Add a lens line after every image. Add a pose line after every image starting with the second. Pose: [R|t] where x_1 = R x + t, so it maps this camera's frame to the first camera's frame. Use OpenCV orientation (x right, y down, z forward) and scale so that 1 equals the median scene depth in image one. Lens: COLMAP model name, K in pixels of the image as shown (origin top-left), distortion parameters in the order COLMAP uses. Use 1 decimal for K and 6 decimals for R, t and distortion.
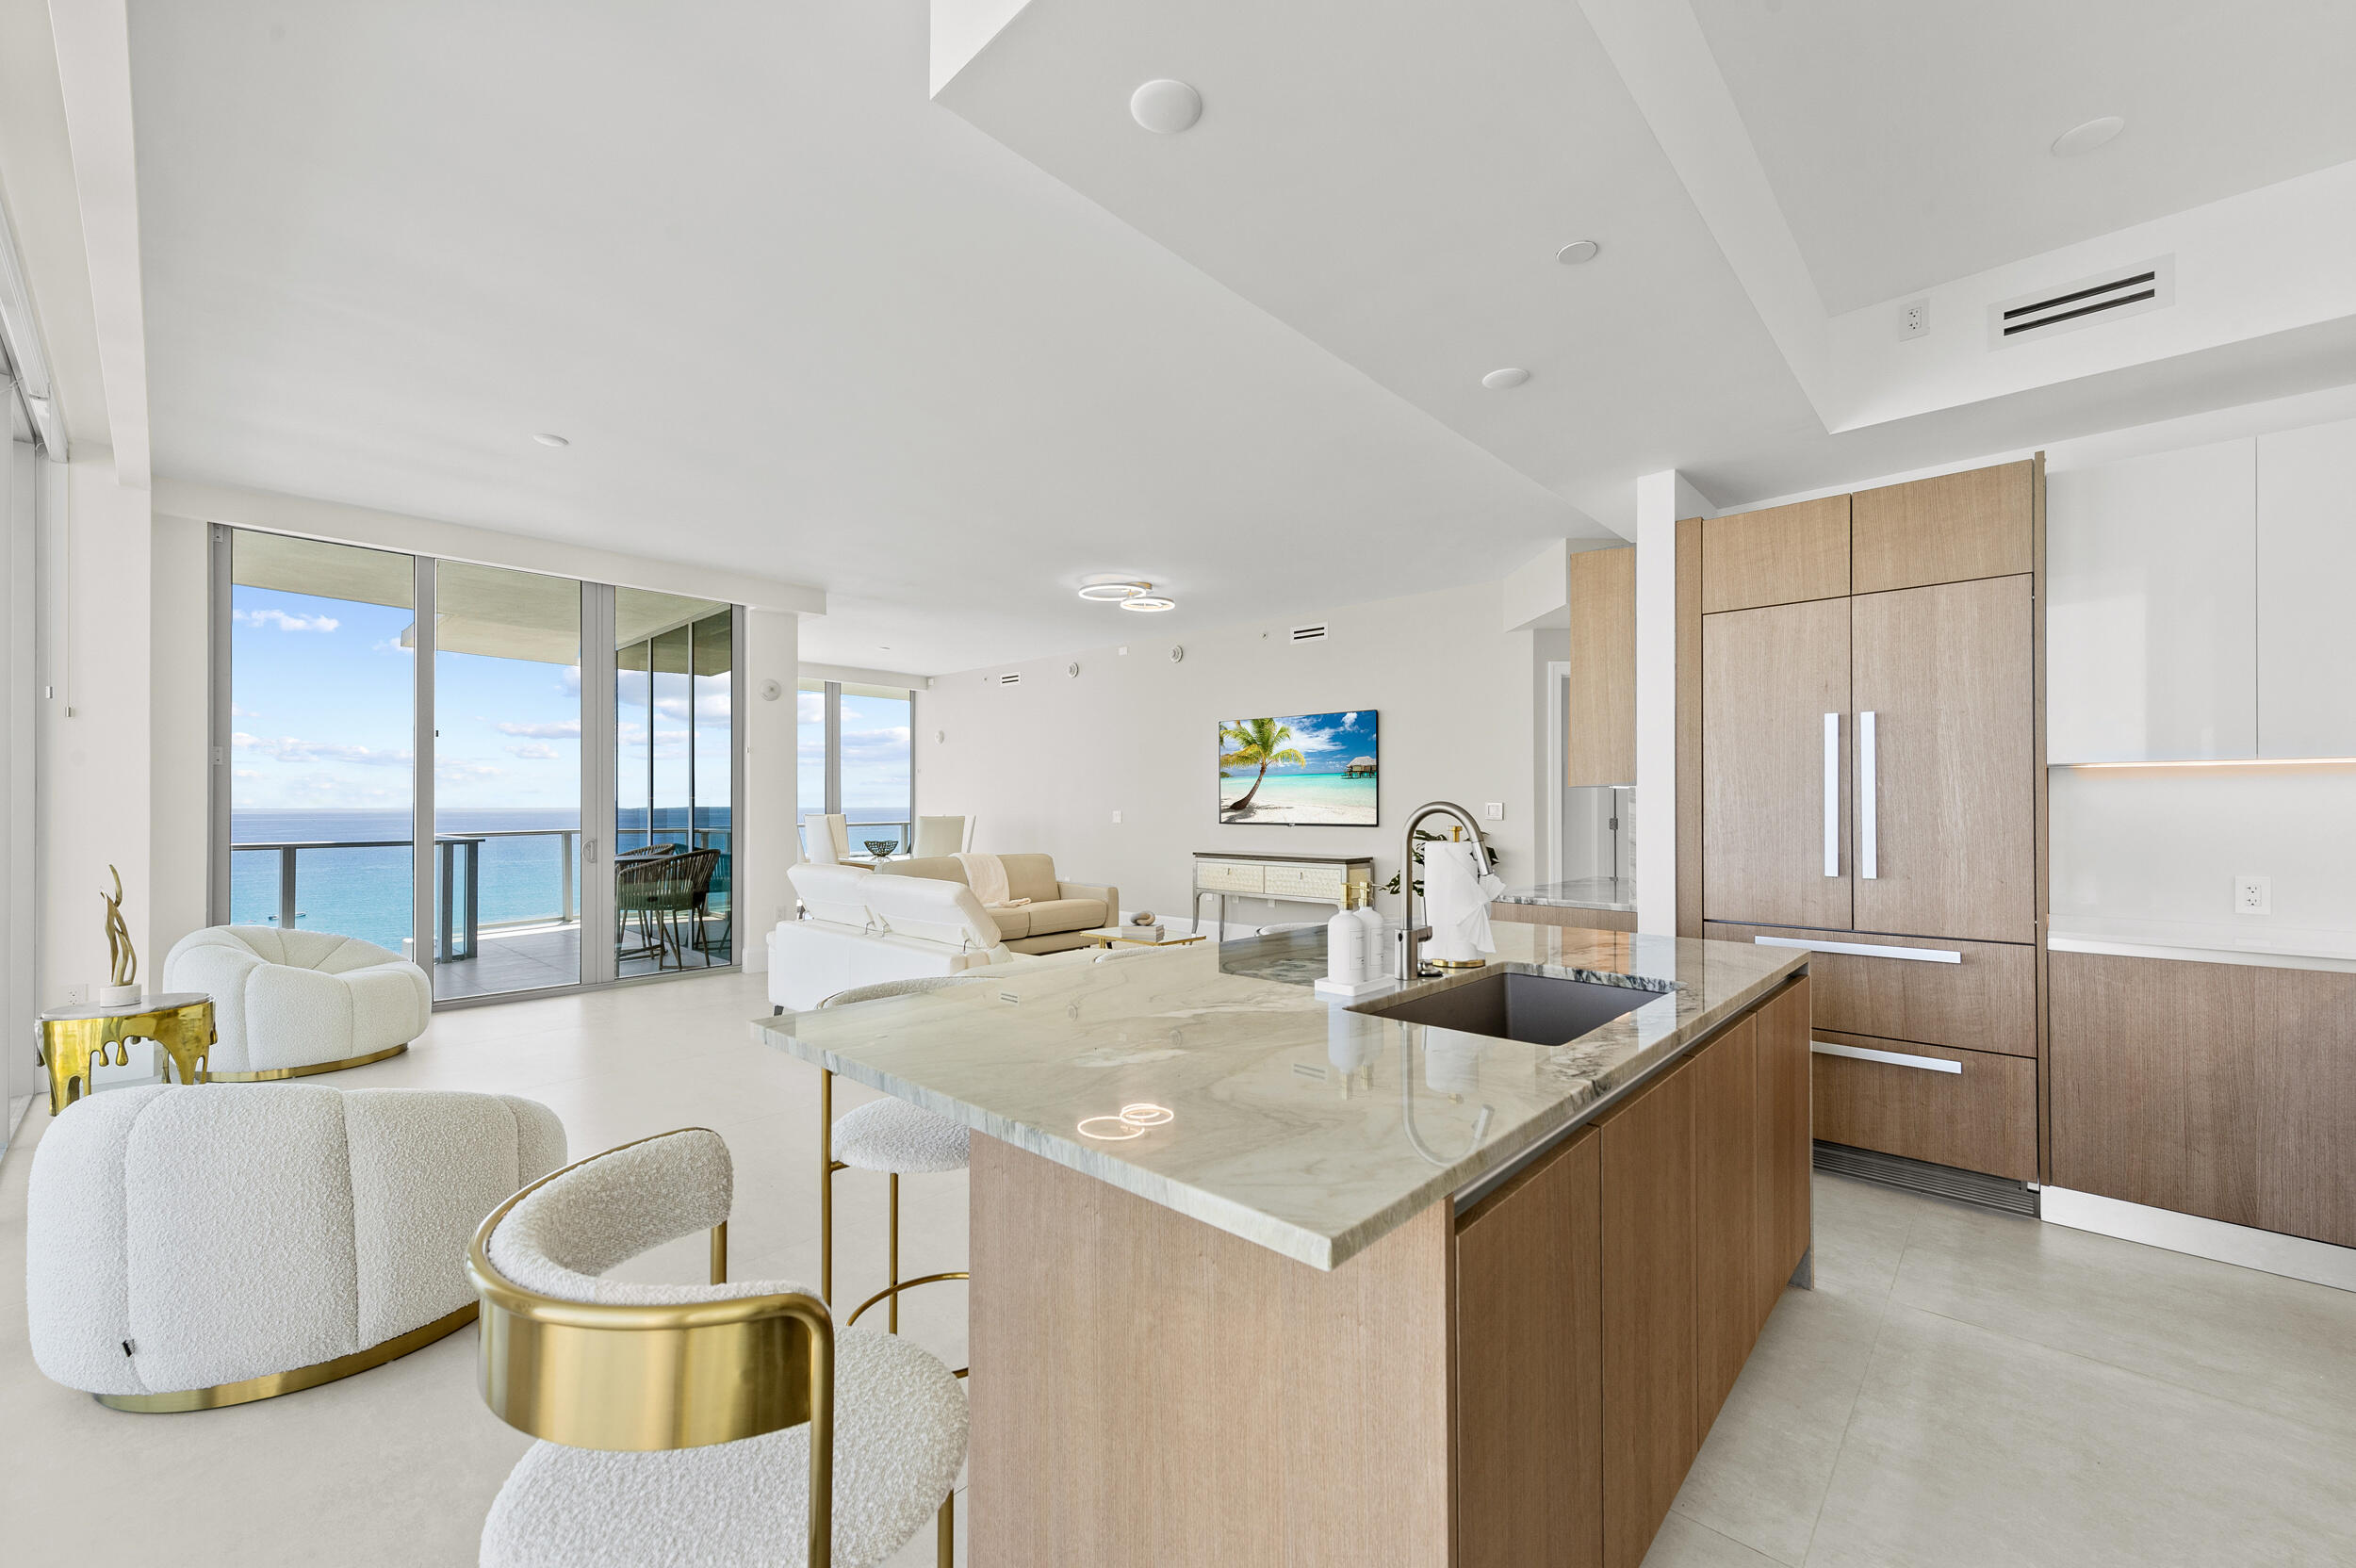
lens RADIAL K [[925.3, 0, 1180.6], [0, 925.3, 803.5], [0, 0, 1]] dist [0.001468, 0.000272]
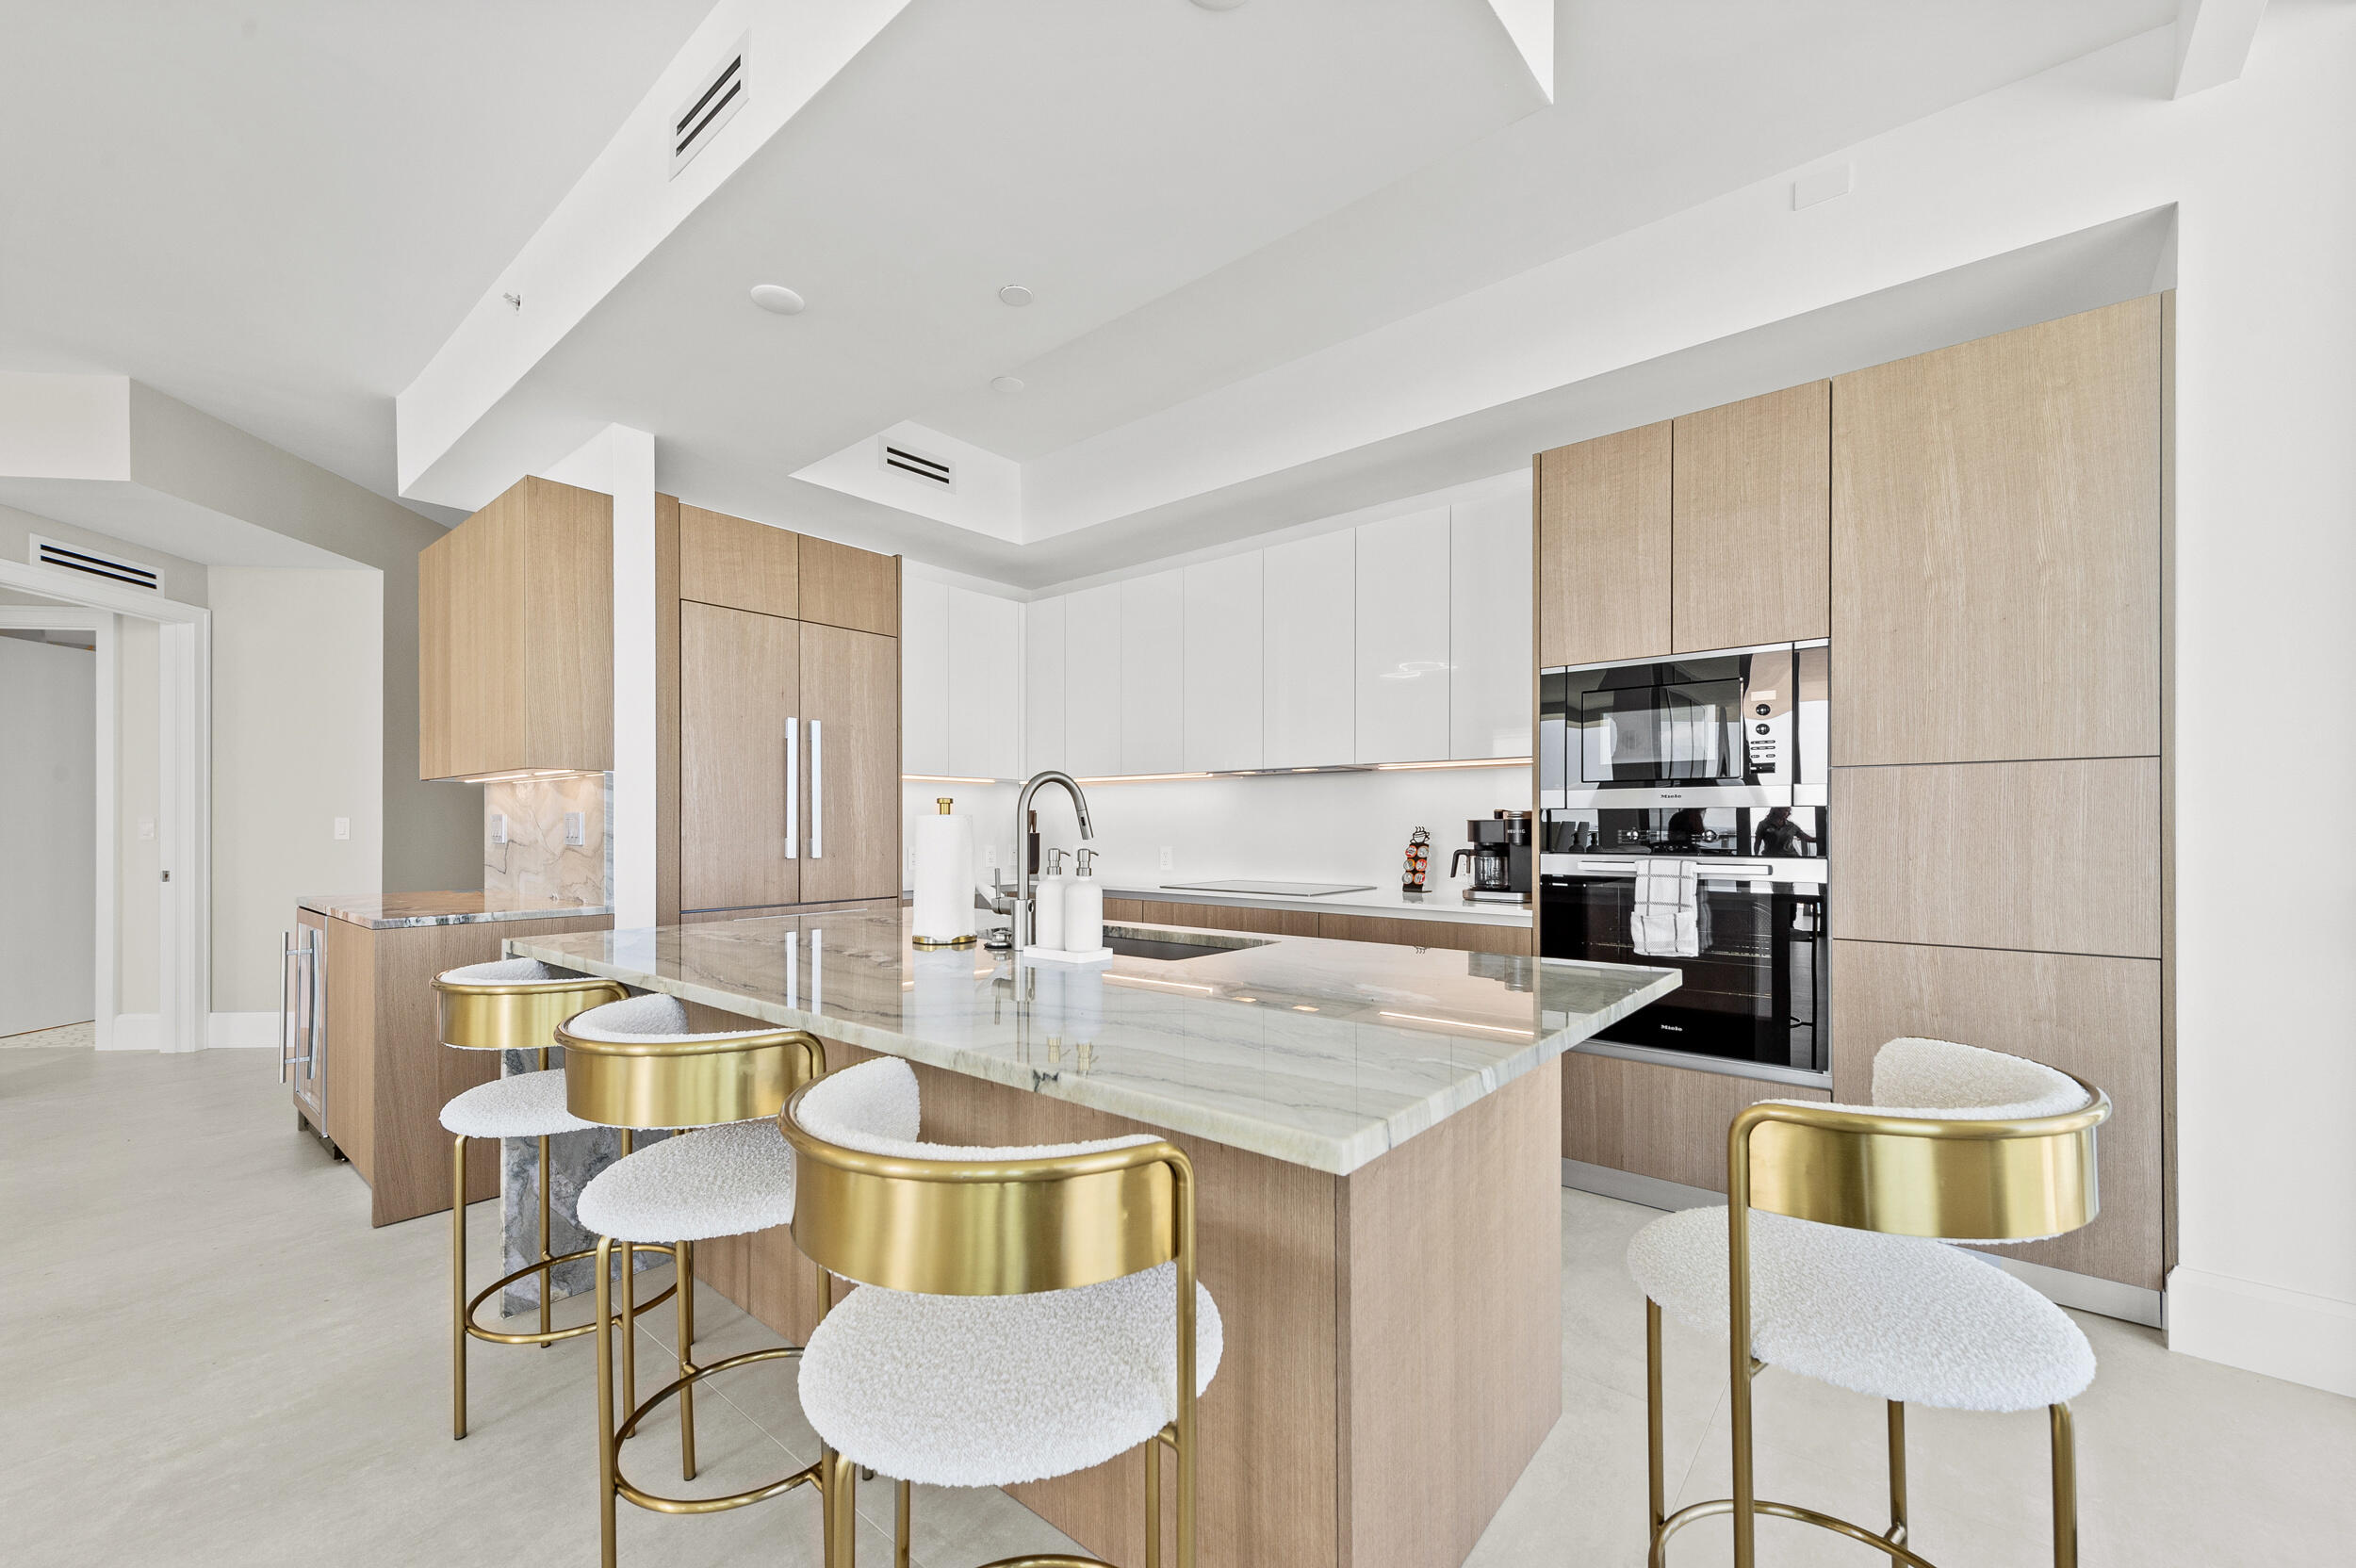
lens RADIAL K [[926.8, 0, 1181.5], [0, 926.8, 825.9], [0, 0, 1]] dist [0.001321, 0.000131]
pose [[-0.049794, -0.000870, 0.998759, -0.451337], [-0.002482, 0.999997, 0.000747, 0.033735], [-0.998756, -0.002442, -0.049796, 0.532618]]
